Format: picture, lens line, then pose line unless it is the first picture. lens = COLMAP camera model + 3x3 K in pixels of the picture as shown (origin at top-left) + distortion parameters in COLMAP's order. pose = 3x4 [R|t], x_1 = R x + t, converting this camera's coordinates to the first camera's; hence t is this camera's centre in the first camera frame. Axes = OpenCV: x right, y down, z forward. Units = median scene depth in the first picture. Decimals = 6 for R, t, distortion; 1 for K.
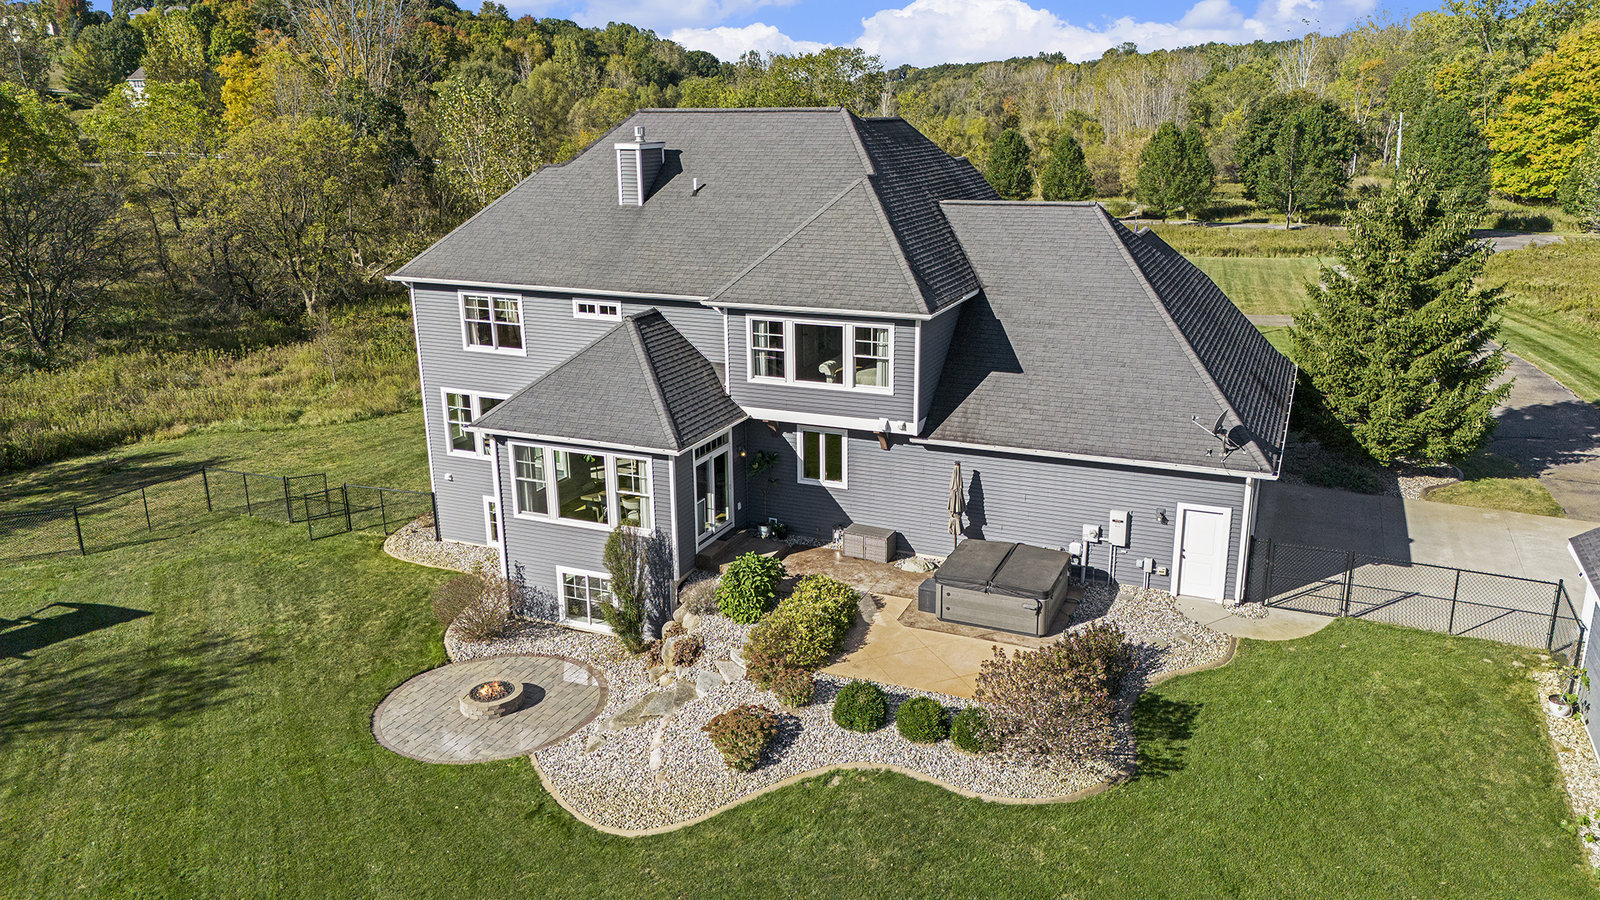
lens RADIAL K [[1193.0, 0, 800.0], [0, 1193.0, 450.0], [0, 0, 1]] dist [0.093297, -0.000687]
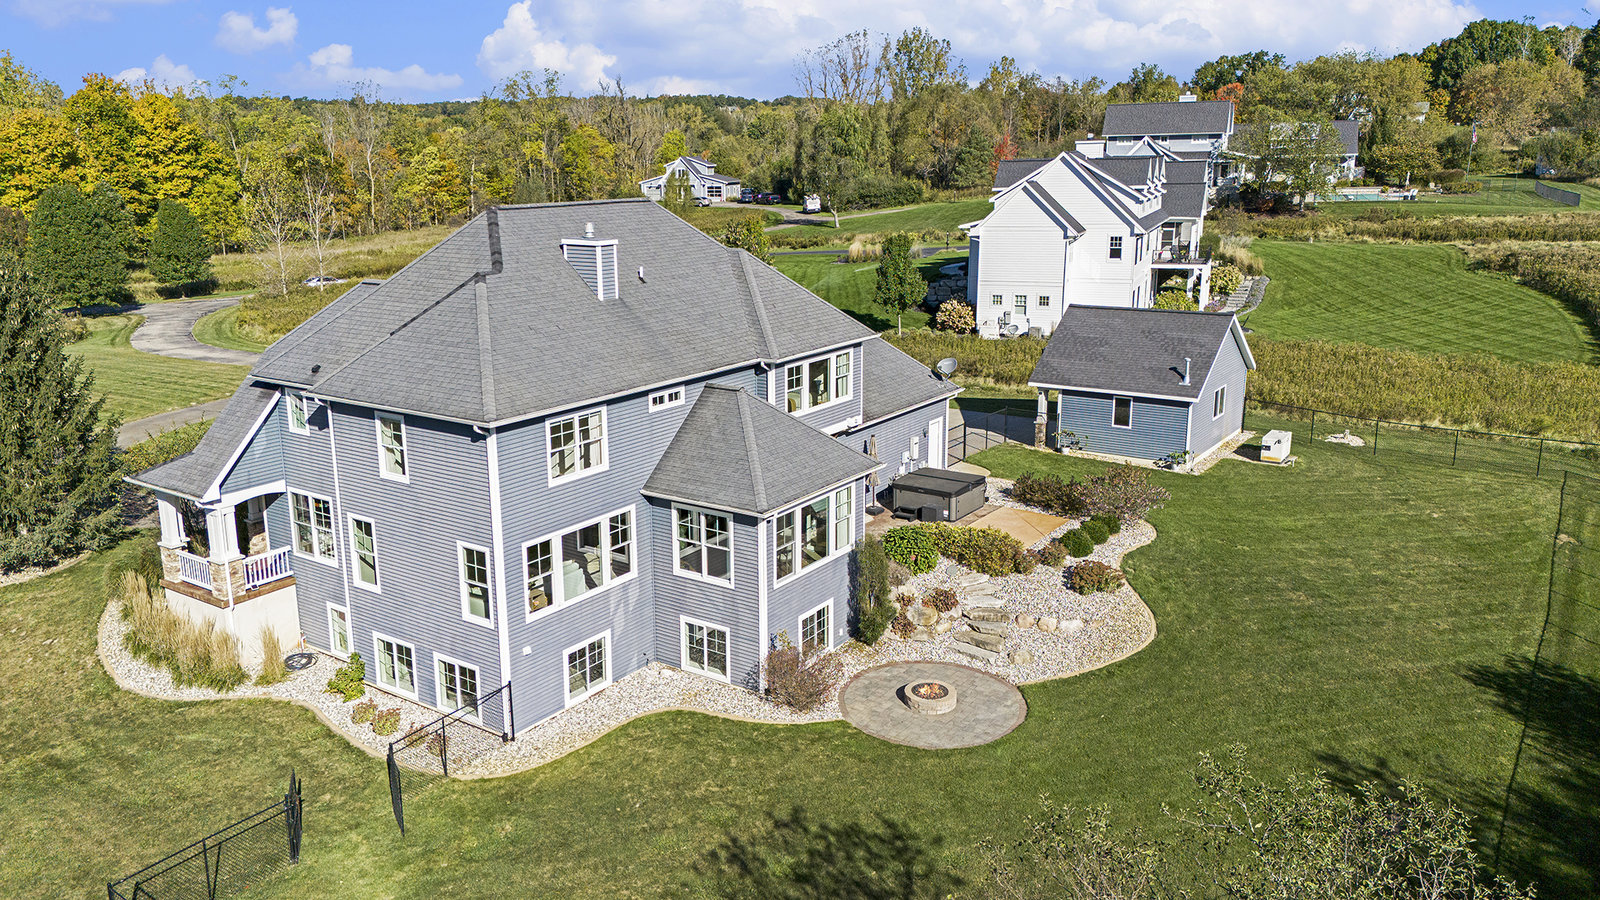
lens RADIAL K [[1193.0, 0, 800.0], [0, 1193.0, 450.0], [0, 0, 1]] dist [0.093297, -0.000687]
pose [[0.189229, -0.230491, 0.954498, -1.207407], [0.285887, 0.942881, 0.171008, -0.232331], [-0.939394, 0.240519, 0.244314, 0.697509]]
